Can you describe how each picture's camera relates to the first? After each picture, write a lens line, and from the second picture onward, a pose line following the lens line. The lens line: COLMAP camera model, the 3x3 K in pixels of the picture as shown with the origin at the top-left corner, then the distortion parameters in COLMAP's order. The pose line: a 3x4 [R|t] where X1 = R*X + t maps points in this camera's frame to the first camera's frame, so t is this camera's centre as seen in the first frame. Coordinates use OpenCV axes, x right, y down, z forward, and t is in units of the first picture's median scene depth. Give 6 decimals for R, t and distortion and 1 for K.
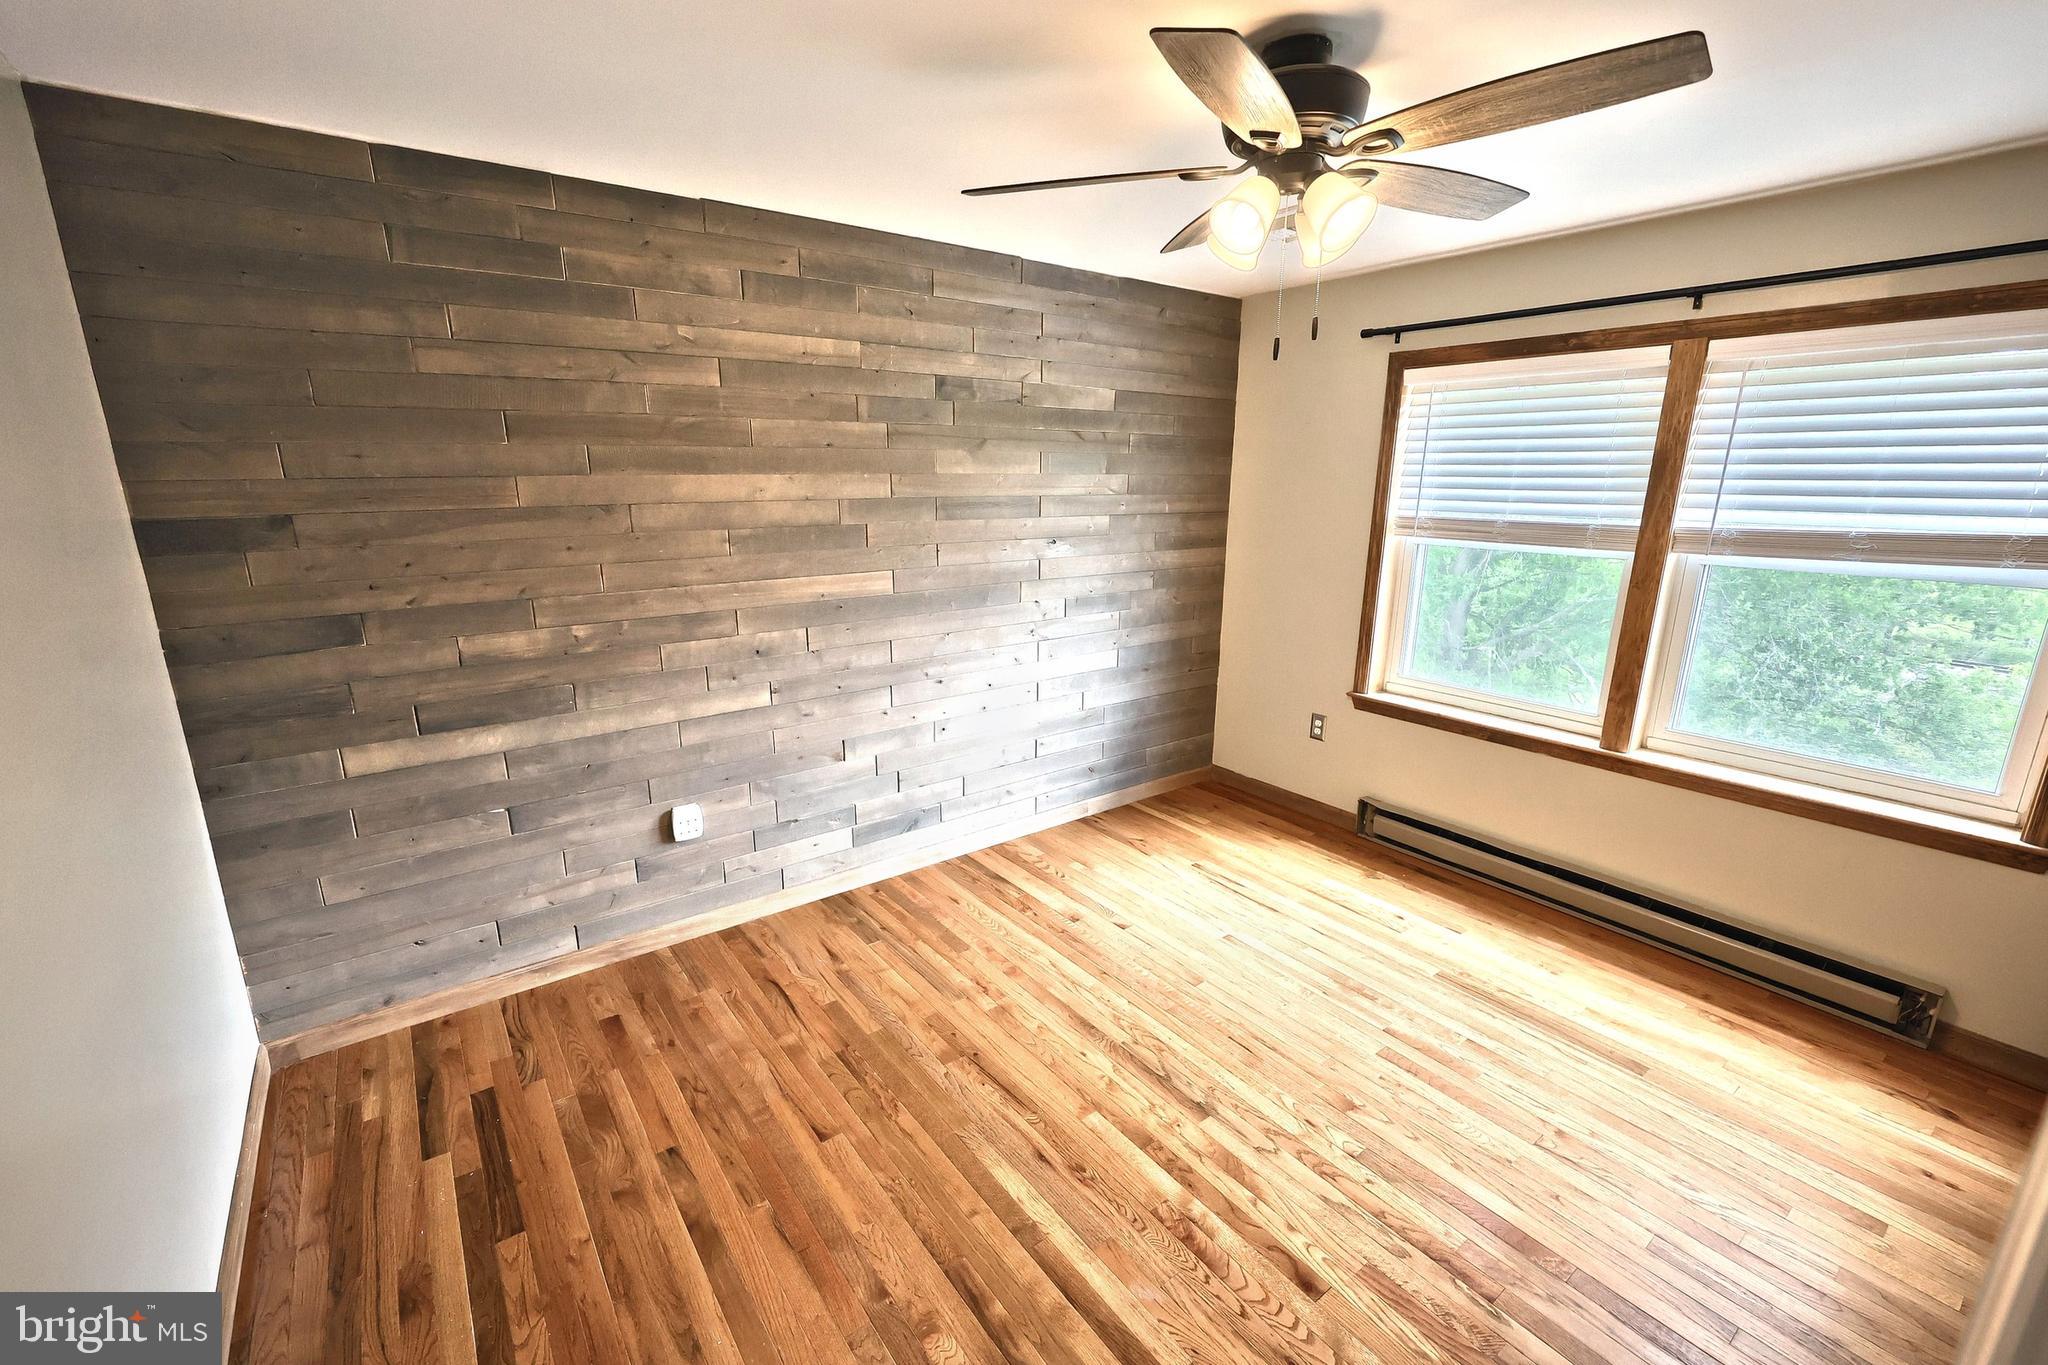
lens RADIAL K [[843.8, 0, 974.1], [0, 843.8, 686.8], [0, 0, 1]] dist [0.001149, -0.000043]
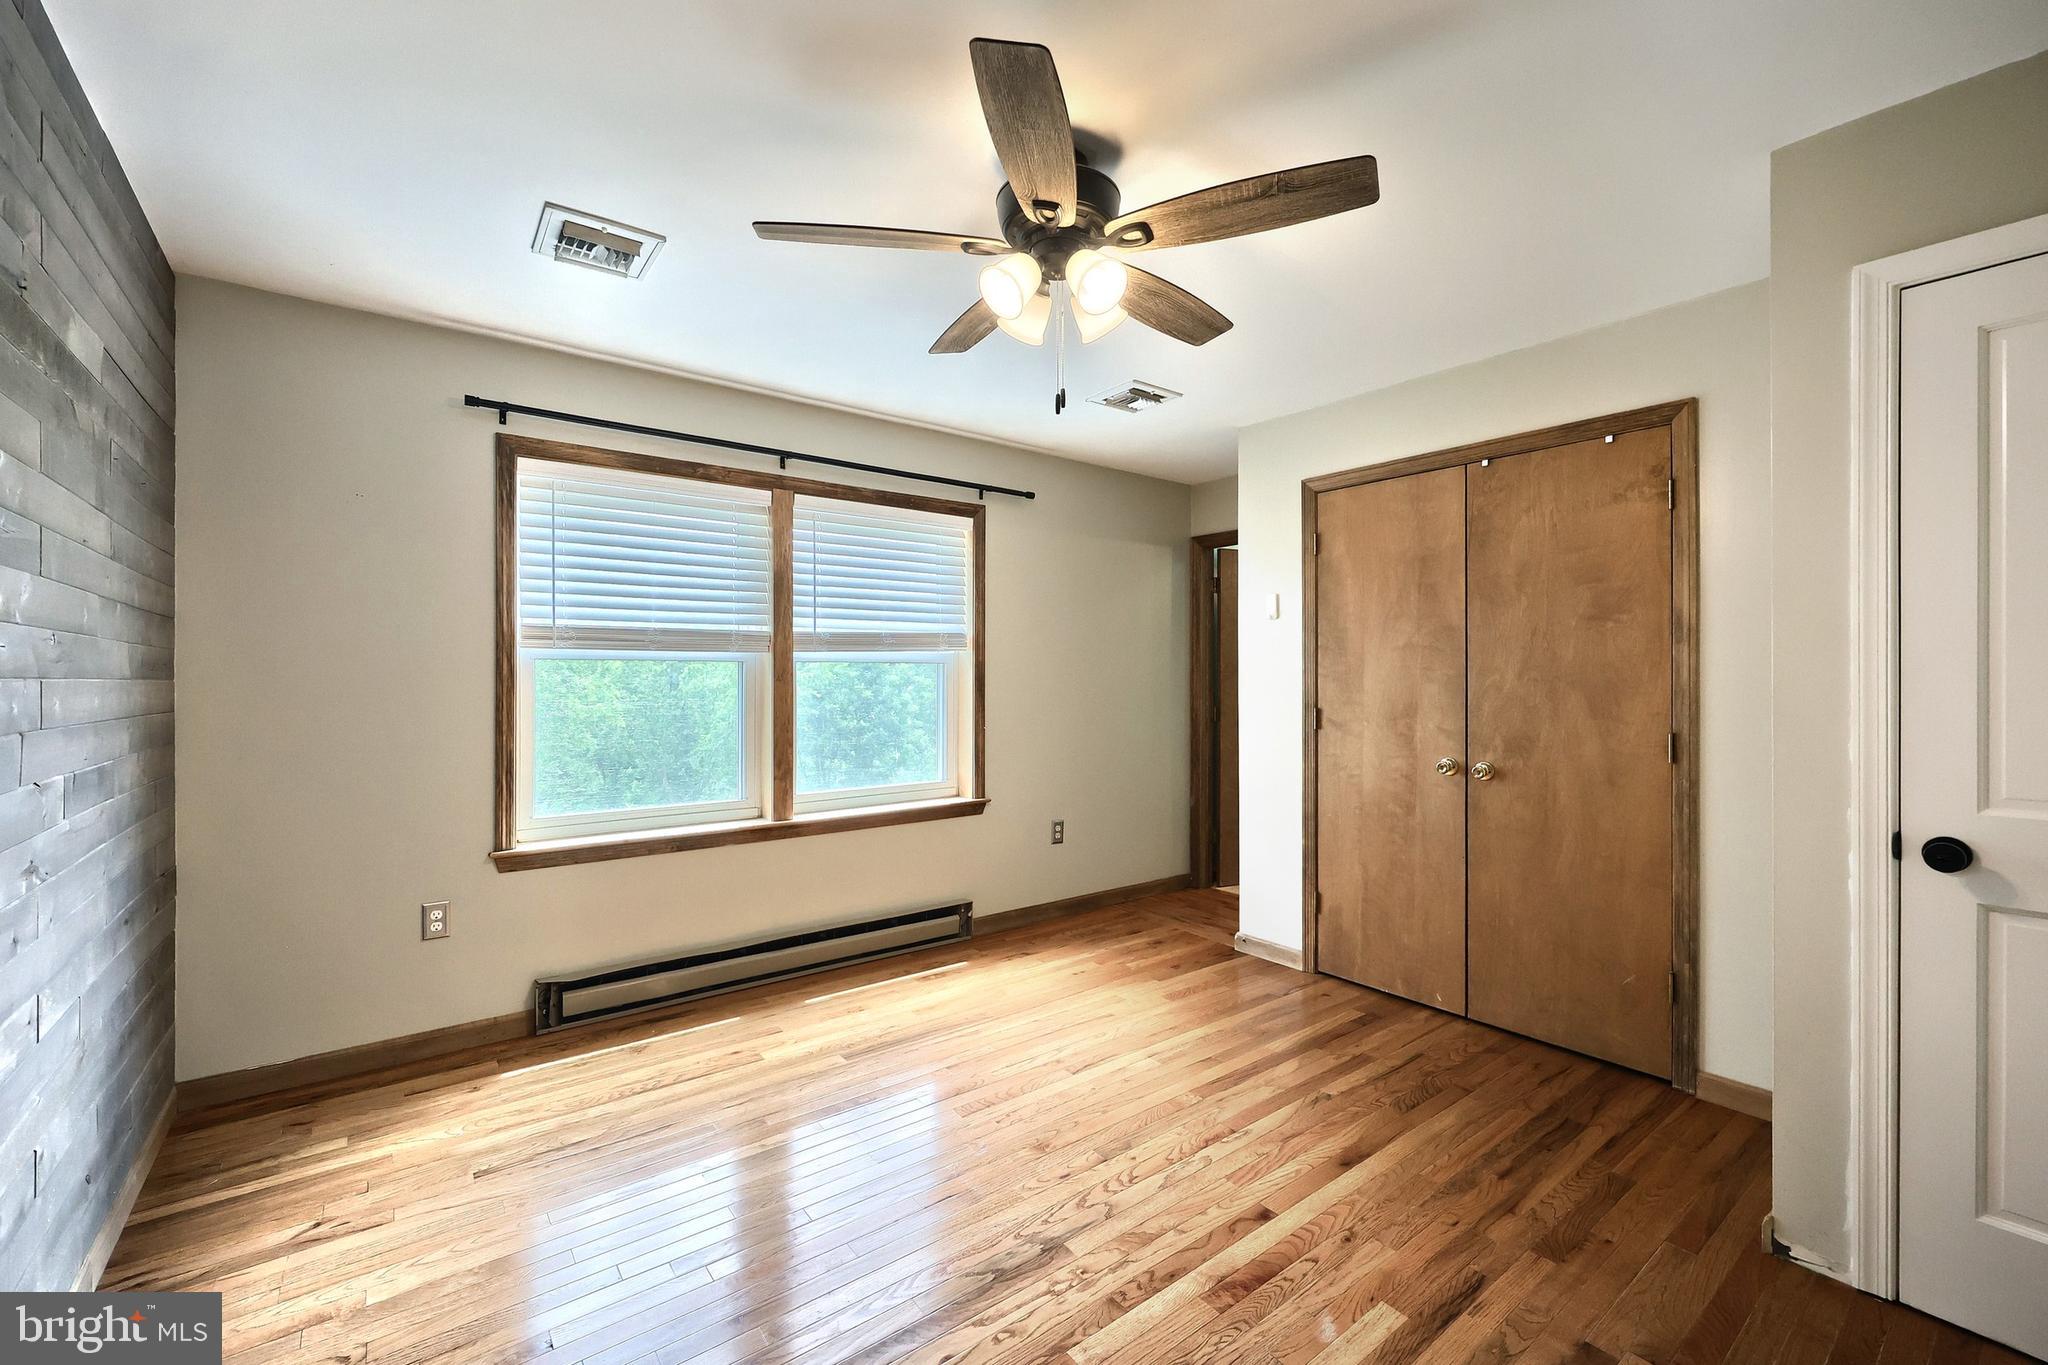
lens RADIAL K [[843.8, 0, 1014.3], [0, 843.8, 680.5], [0, 0, 1]] dist [0.001149, -0.000043]
pose [[-0.039541, -0.006870, 0.999194, -0.453072], [0.244905, 0.969409, 0.016357, -0.057668], [-0.968740, 0.245355, -0.036648, 0.745086]]
